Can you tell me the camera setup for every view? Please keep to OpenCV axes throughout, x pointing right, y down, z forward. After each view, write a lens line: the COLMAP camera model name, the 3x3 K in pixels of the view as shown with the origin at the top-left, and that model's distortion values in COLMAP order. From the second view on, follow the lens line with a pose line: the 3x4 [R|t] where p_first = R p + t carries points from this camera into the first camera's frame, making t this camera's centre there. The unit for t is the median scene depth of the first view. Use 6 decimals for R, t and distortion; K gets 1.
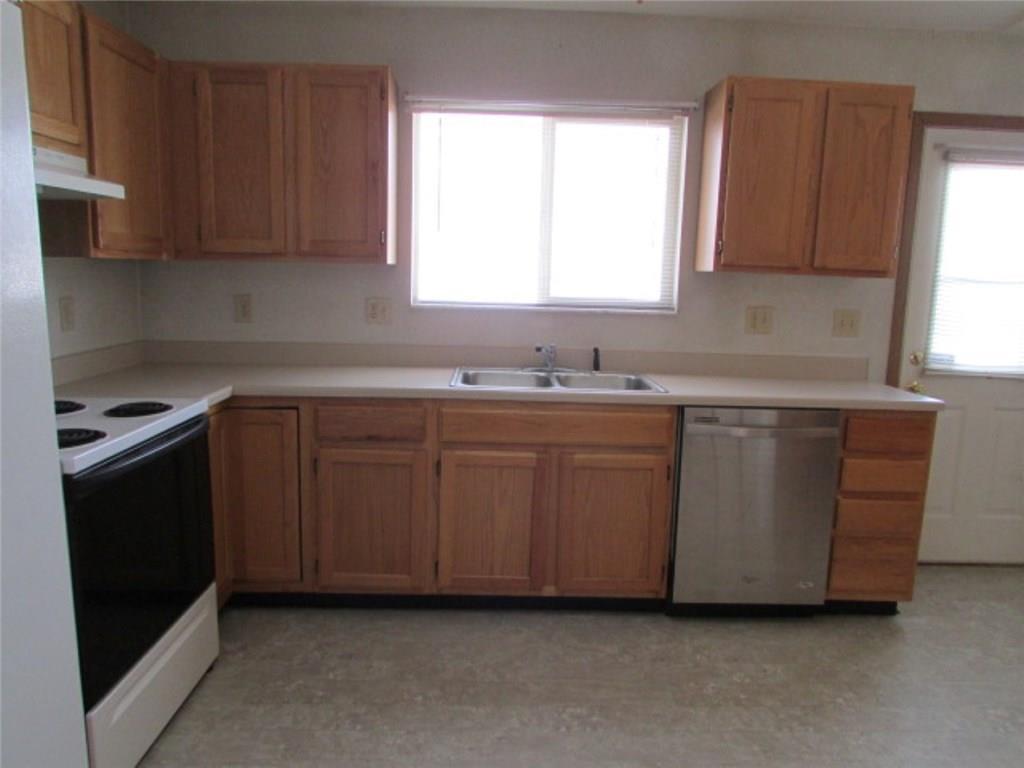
lens RADIAL K [[726.7, 0, 517.7], [0, 726.7, 378.2], [0, 0, 1]] dist [-0.022615, -0.000875]
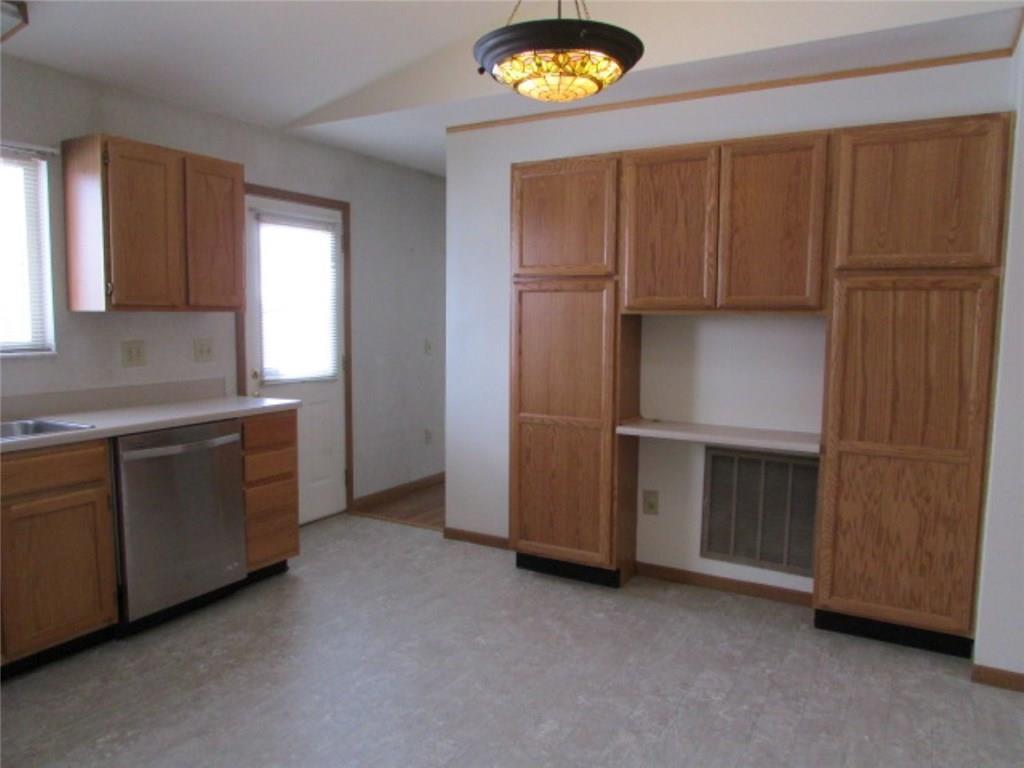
lens RADIAL K [[726.7, 0, 517.7], [0, 726.7, 378.2], [0, 0, 1]] dist [-0.022615, -0.000875]
pose [[0.518202, -0.106997, 0.848539, -0.338068], [0.139609, 0.989418, 0.039502, -0.006179], [-0.843787, 0.097993, 0.527657, -0.069477]]
